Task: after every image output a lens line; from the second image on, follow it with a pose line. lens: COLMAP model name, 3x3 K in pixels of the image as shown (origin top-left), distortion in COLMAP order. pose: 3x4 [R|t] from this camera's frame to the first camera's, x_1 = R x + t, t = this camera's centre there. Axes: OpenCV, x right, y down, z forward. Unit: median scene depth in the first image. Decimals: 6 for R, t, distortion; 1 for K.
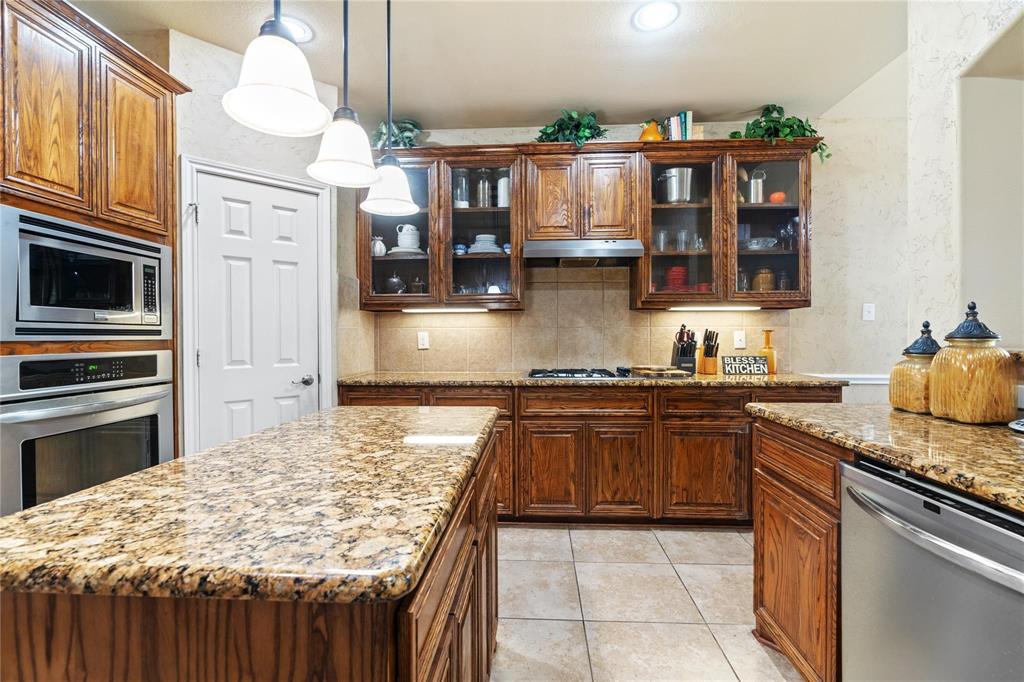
lens RADIAL K [[471.5, 0, 512.0], [0, 471.5, 341.0], [0, 0, 1]] dist [0.002611, -0.000142]
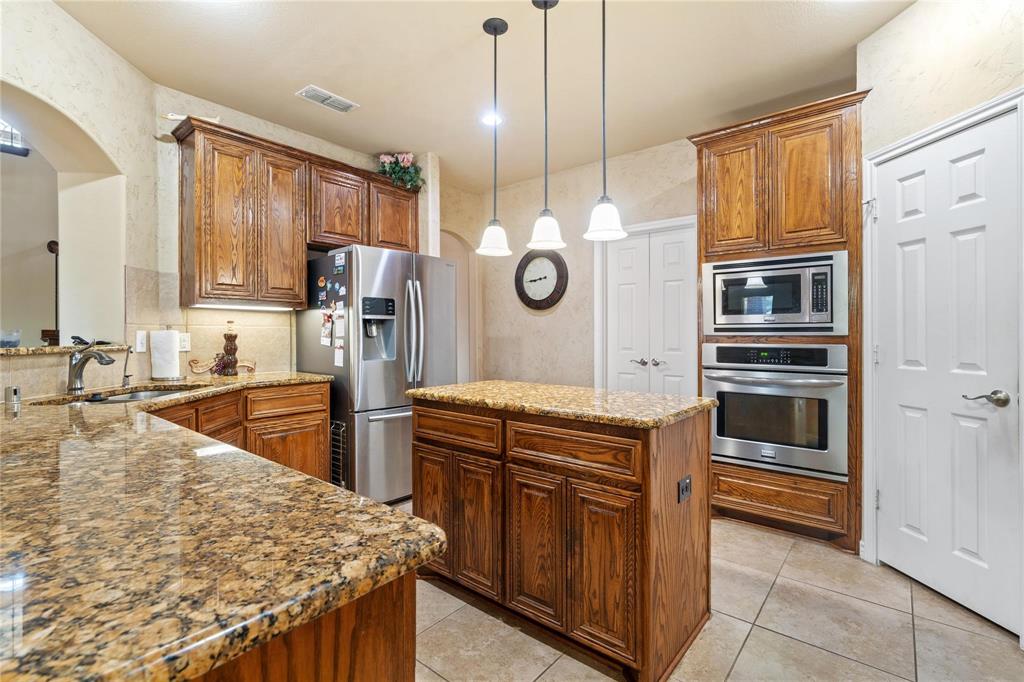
lens RADIAL K [[471.5, 0, 512.0], [0, 471.5, 341.0], [0, 0, 1]] dist [0.002611, -0.000142]
pose [[-0.597091, 0.015762, -0.802019, 0.639901], [-0.004878, 0.999717, 0.023279, -0.012164], [0.802159, 0.017812, -0.596845, 1.069727]]
